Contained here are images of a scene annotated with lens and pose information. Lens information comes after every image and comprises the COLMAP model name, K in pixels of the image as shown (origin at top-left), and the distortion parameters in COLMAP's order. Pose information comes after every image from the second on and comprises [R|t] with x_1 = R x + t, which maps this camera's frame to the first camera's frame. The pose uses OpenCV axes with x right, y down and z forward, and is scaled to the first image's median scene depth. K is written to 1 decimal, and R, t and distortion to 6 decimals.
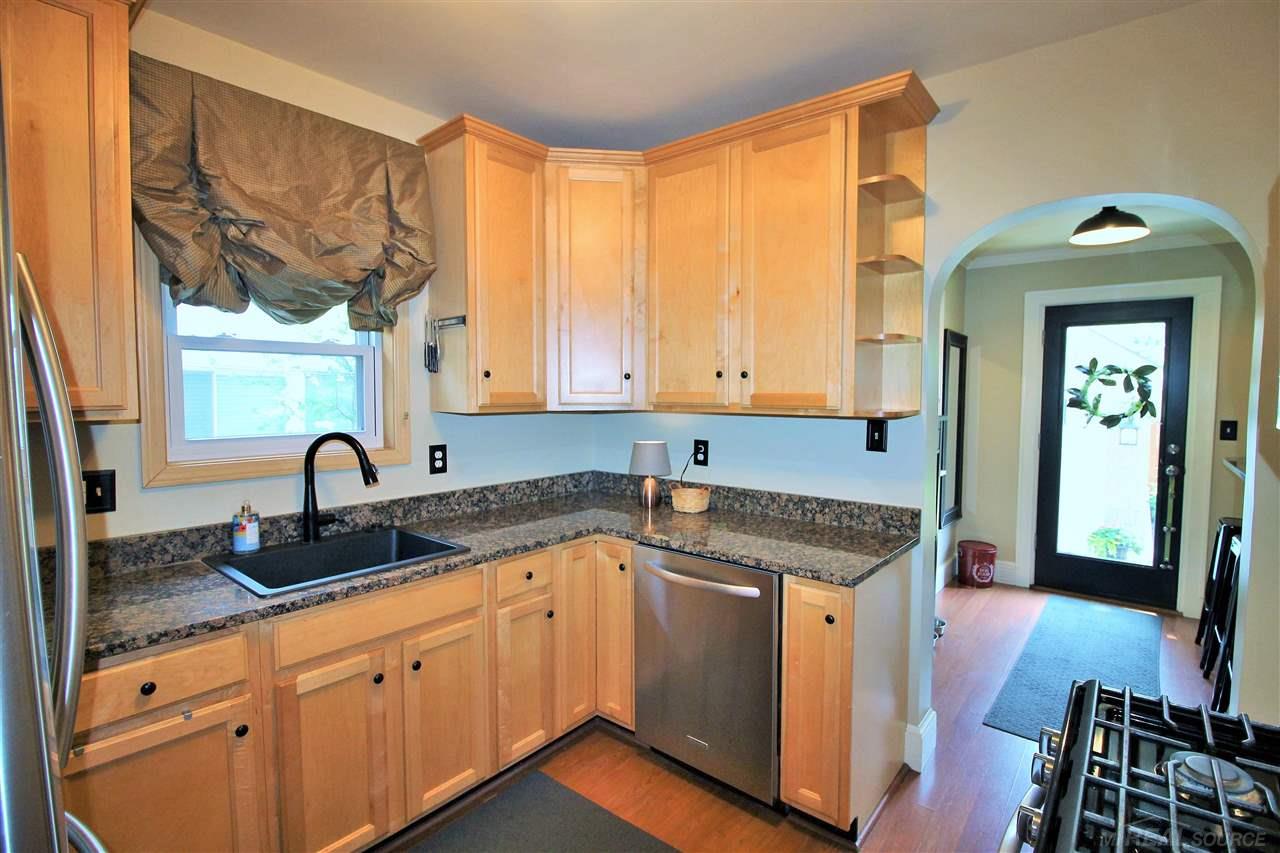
lens RADIAL K [[603.8, 0, 651.6], [0, 603.8, 427.1], [0, 0, 1]] dist [-0.011166, -0.003751]
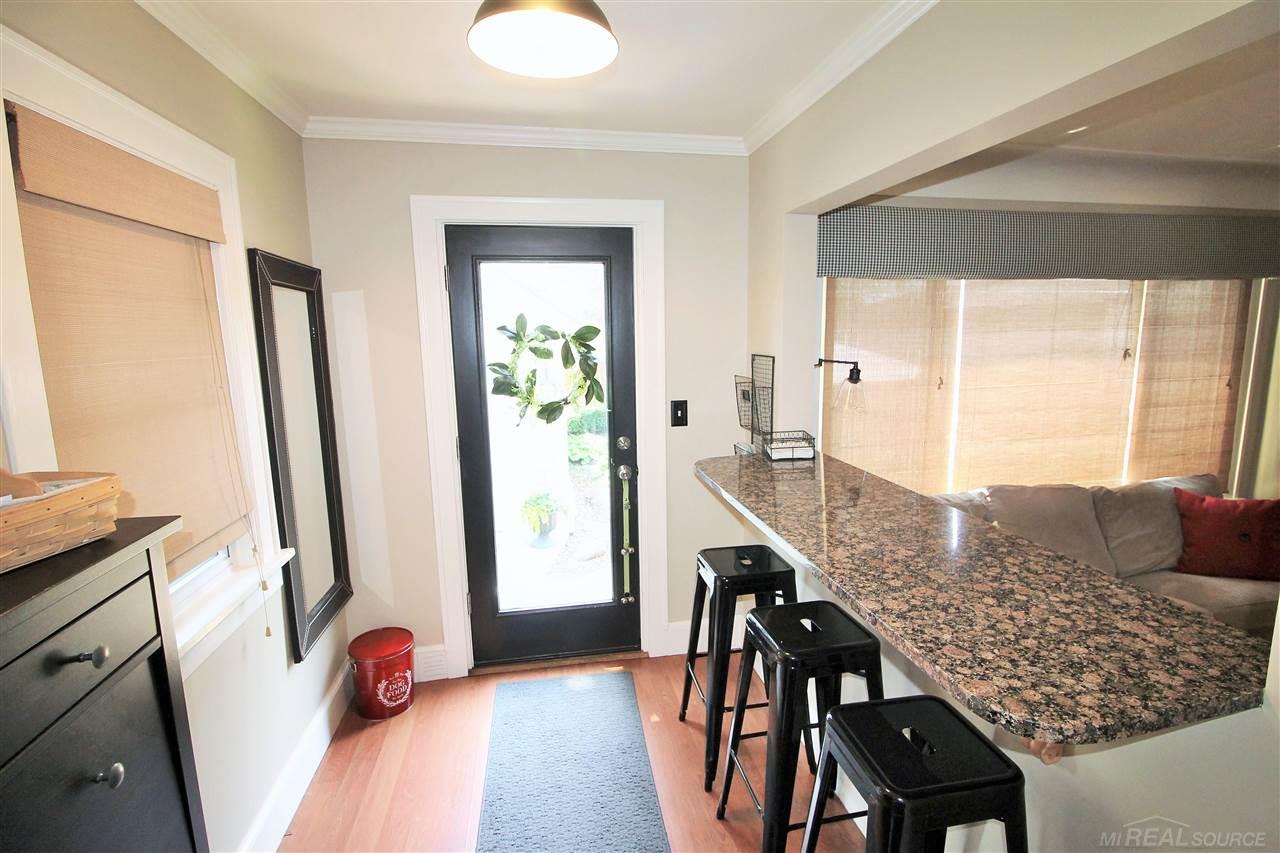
lens RADIAL K [[603.8, 0, 645.6], [0, 603.8, 421.4], [0, 0, 1]] dist [-0.011166, -0.003751]
pose [[0.647932, -0.131760, 0.750215, 0.333844], [0.064822, 0.990890, 0.118045, -0.070688], [-0.758935, -0.027854, 0.650571, 0.487399]]
